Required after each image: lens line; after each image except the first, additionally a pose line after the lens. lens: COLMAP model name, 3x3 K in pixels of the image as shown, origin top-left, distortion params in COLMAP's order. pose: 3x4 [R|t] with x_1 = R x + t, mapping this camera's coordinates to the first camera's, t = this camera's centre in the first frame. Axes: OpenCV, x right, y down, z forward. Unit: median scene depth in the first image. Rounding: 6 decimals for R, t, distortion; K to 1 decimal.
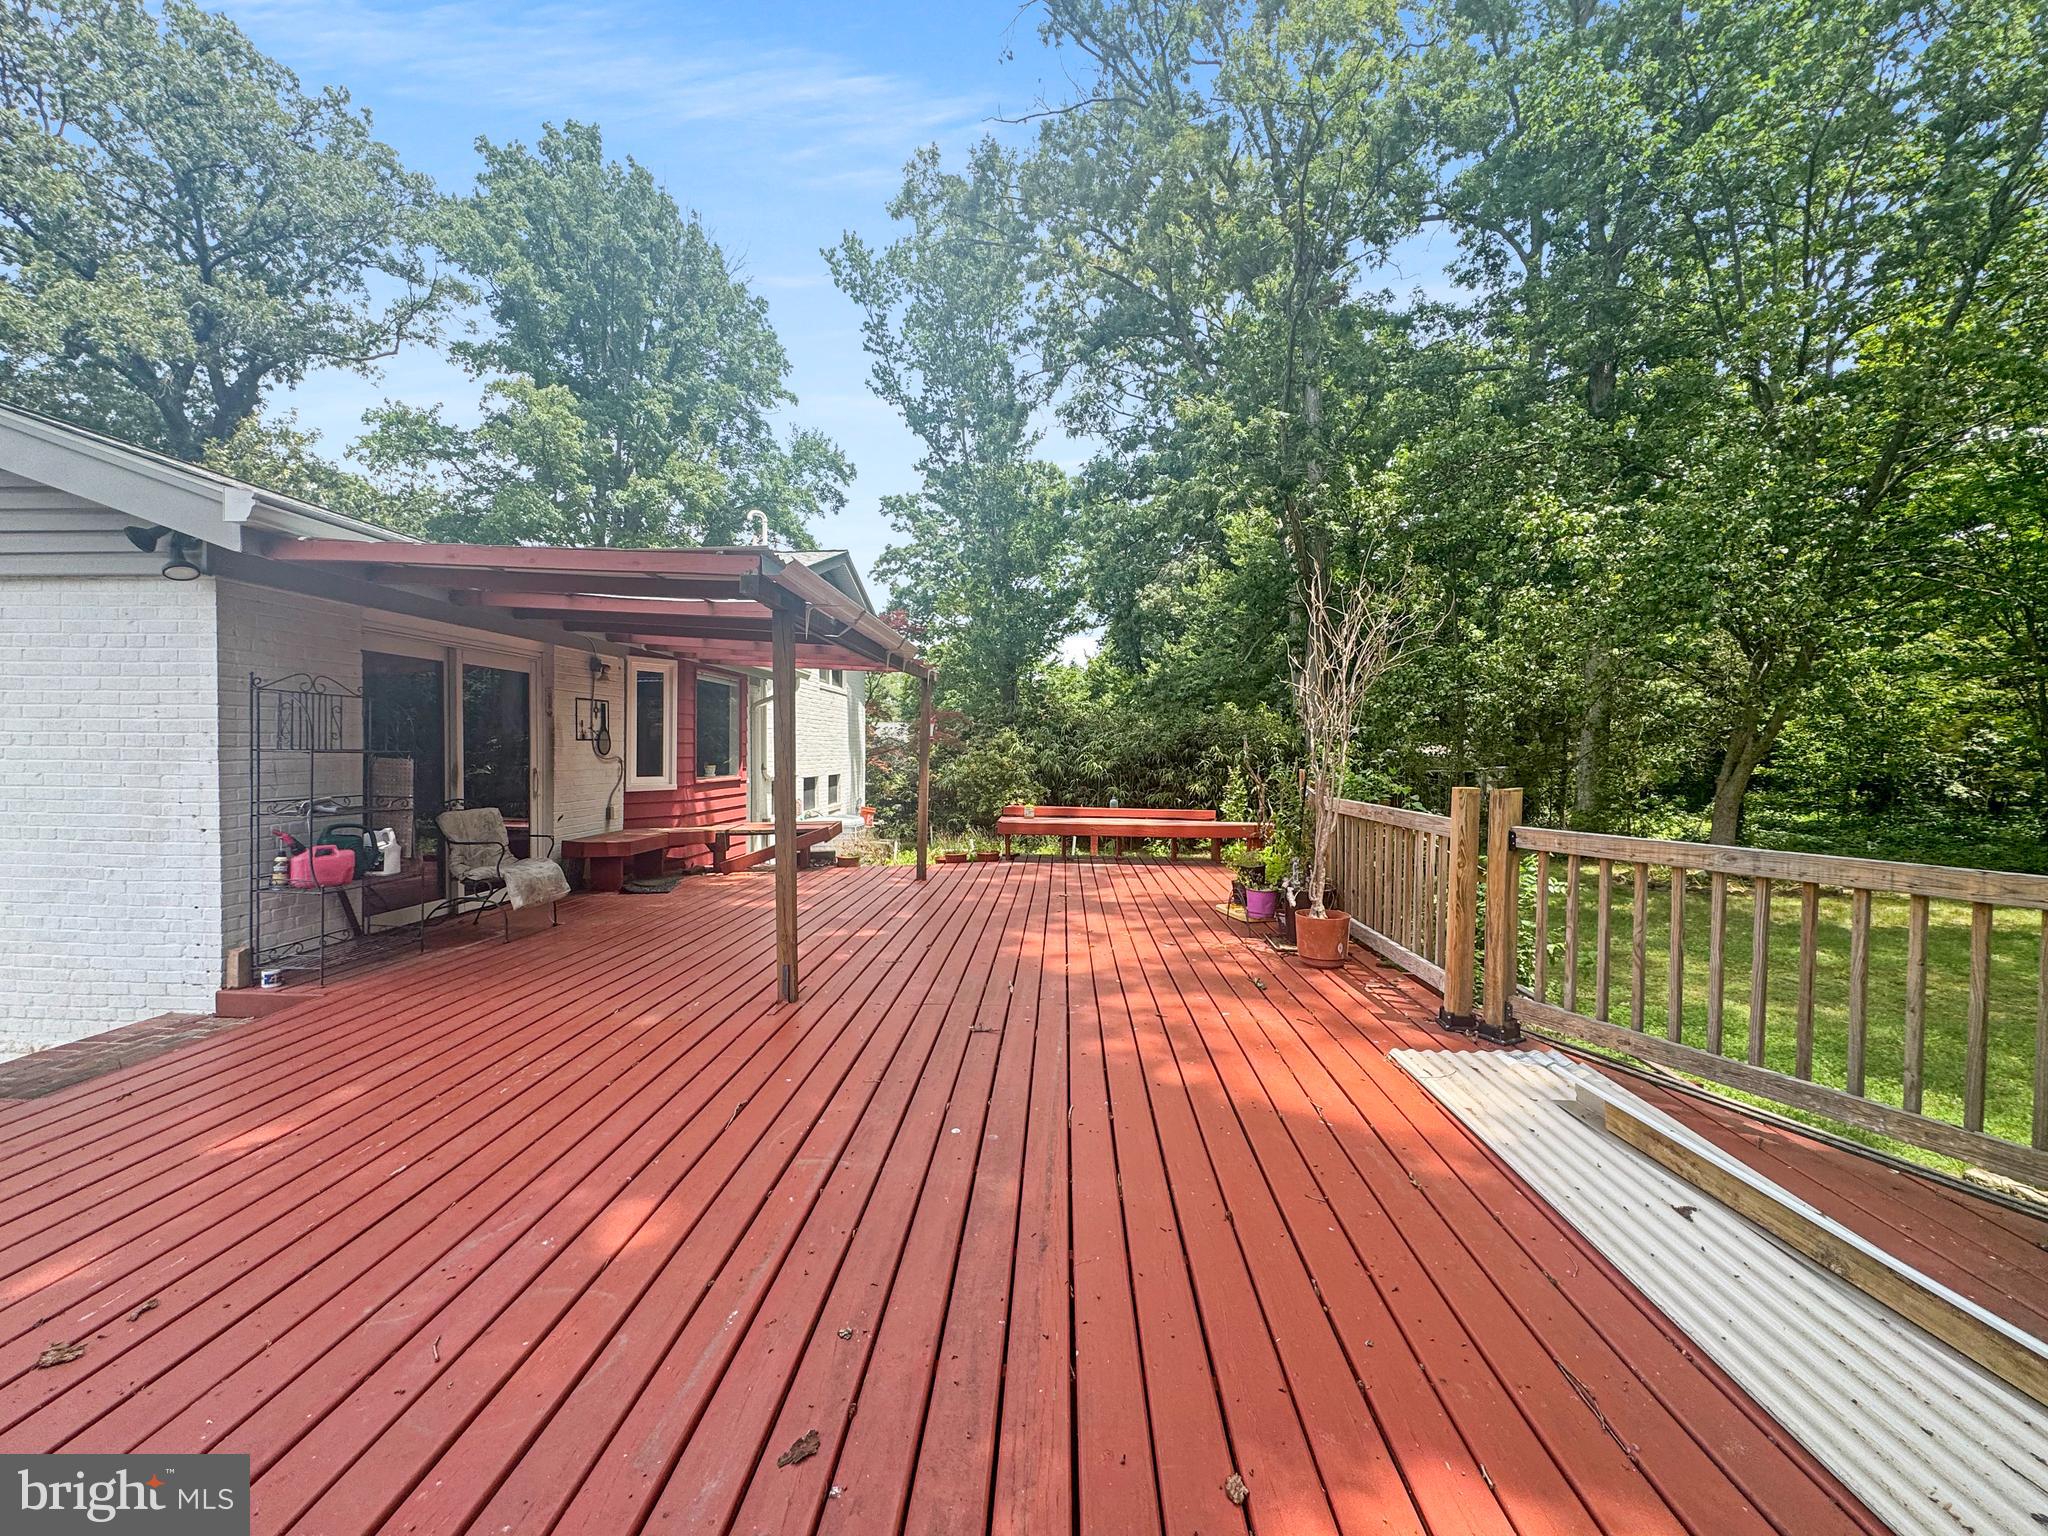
lens RADIAL K [[801.1, 0, 1053.8], [0, 801.1, 771.2], [0, 0, 1]] dist [-0.016559, -0.000050]
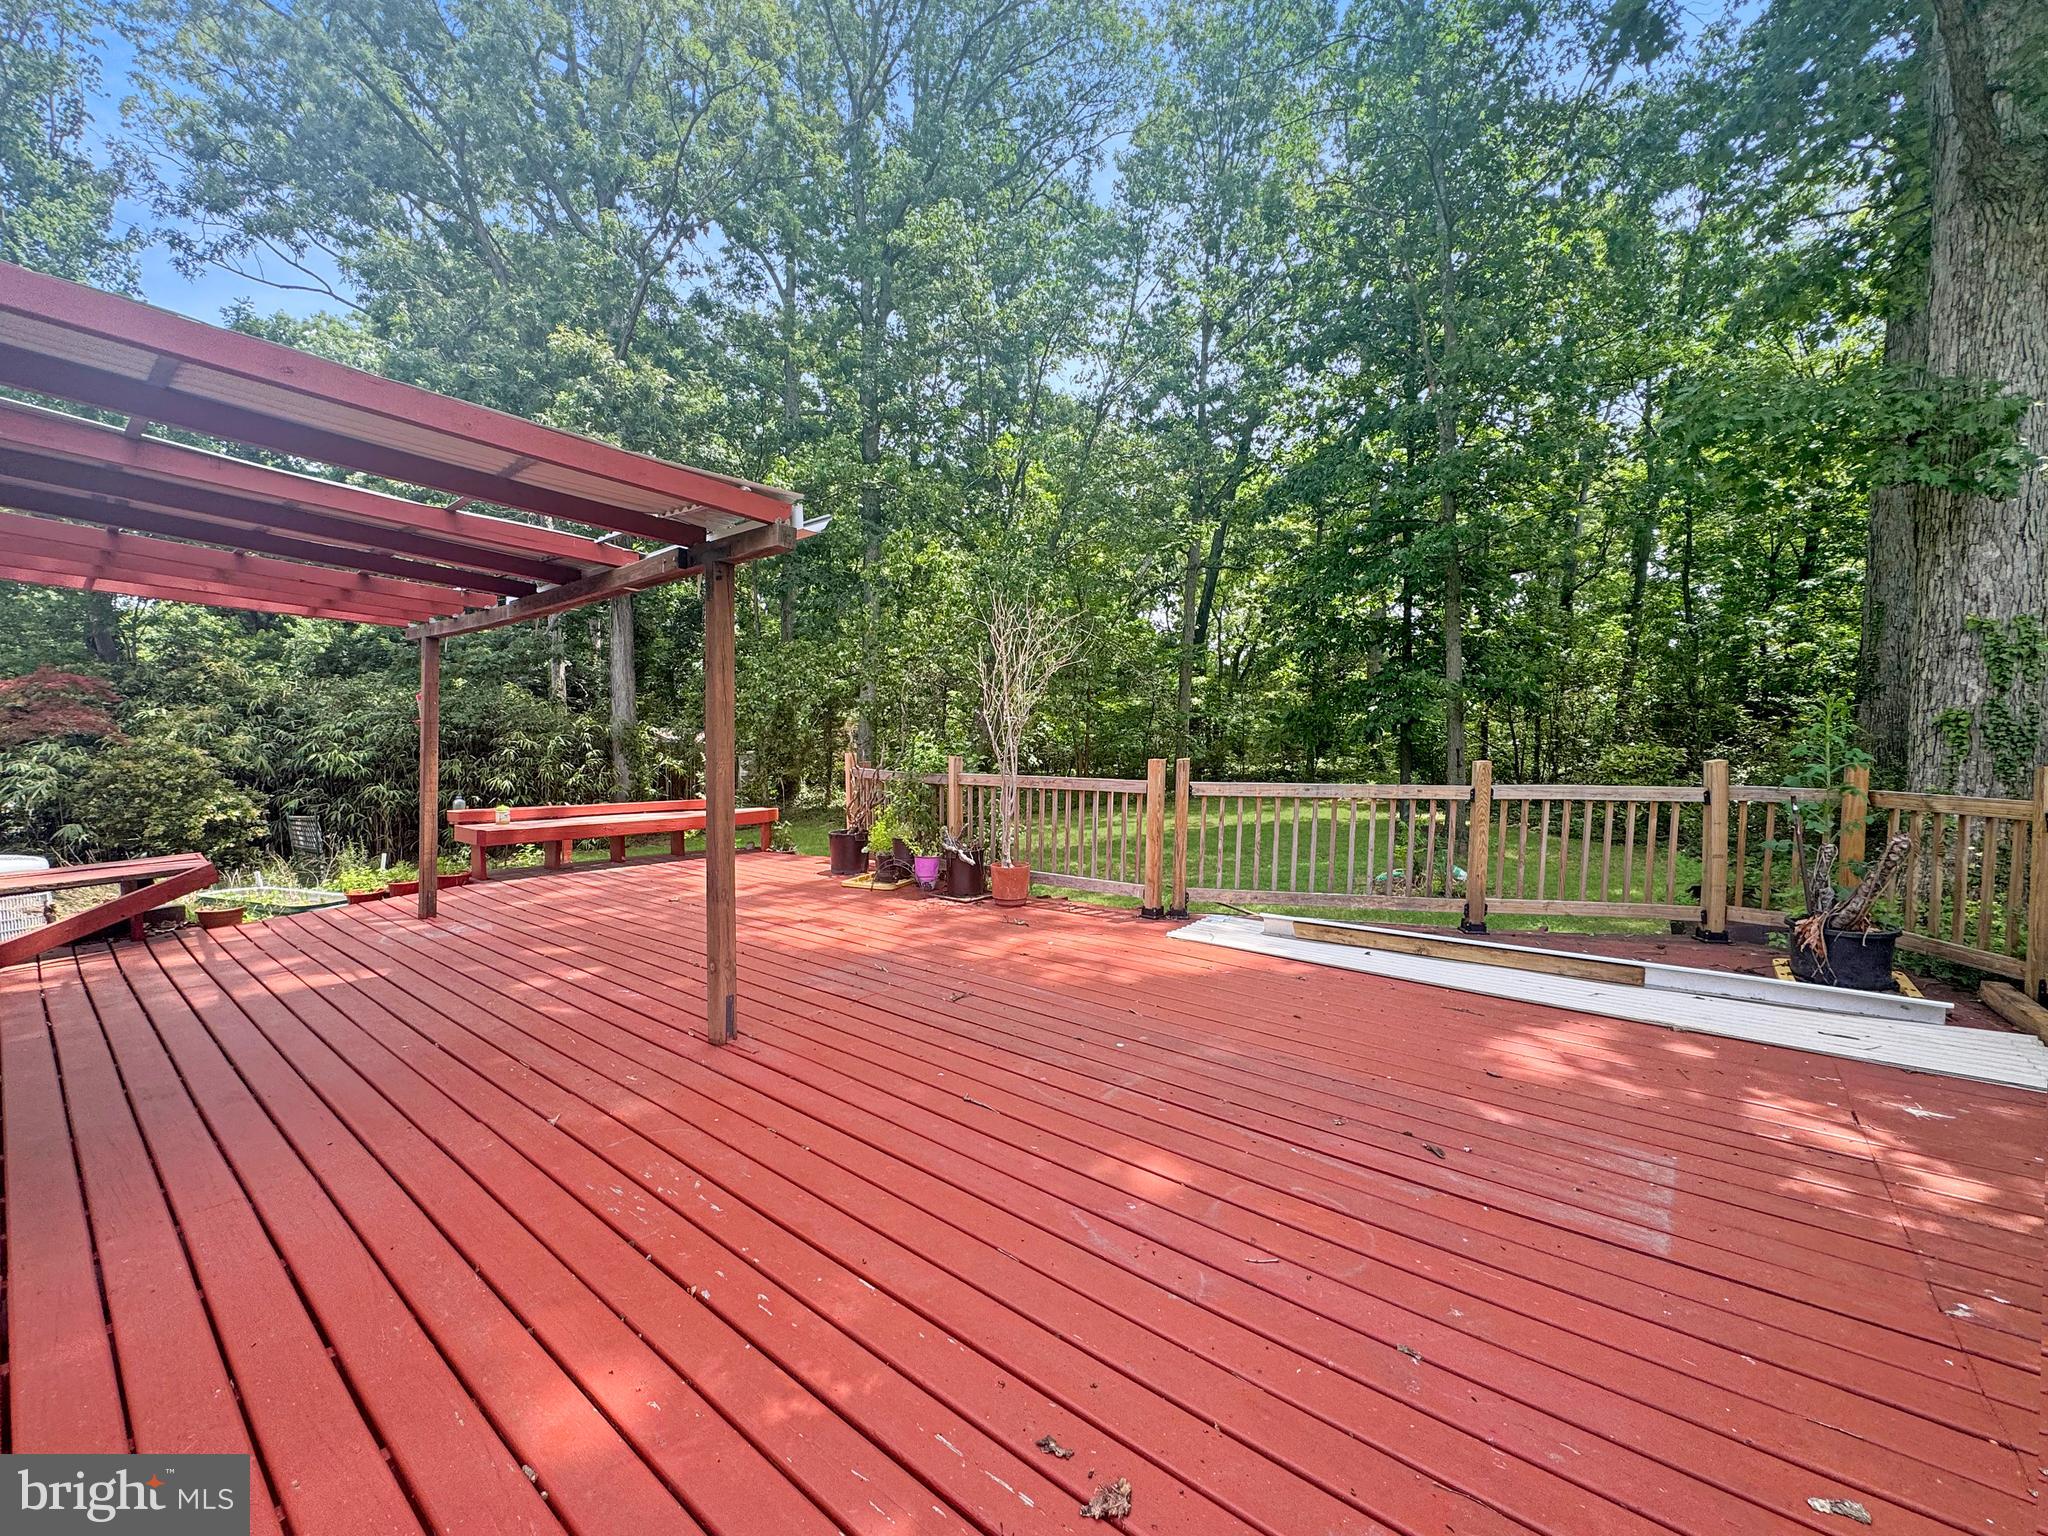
lens RADIAL K [[801.1, 0, 1053.8], [0, 801.1, 771.2], [0, 0, 1]] dist [-0.016559, -0.000050]
pose [[0.590994, -0.037556, 0.805801, -0.454160], [0.022796, 0.999294, 0.029856, -0.004772], [-0.806353, 0.000725, 0.591434, 0.136393]]
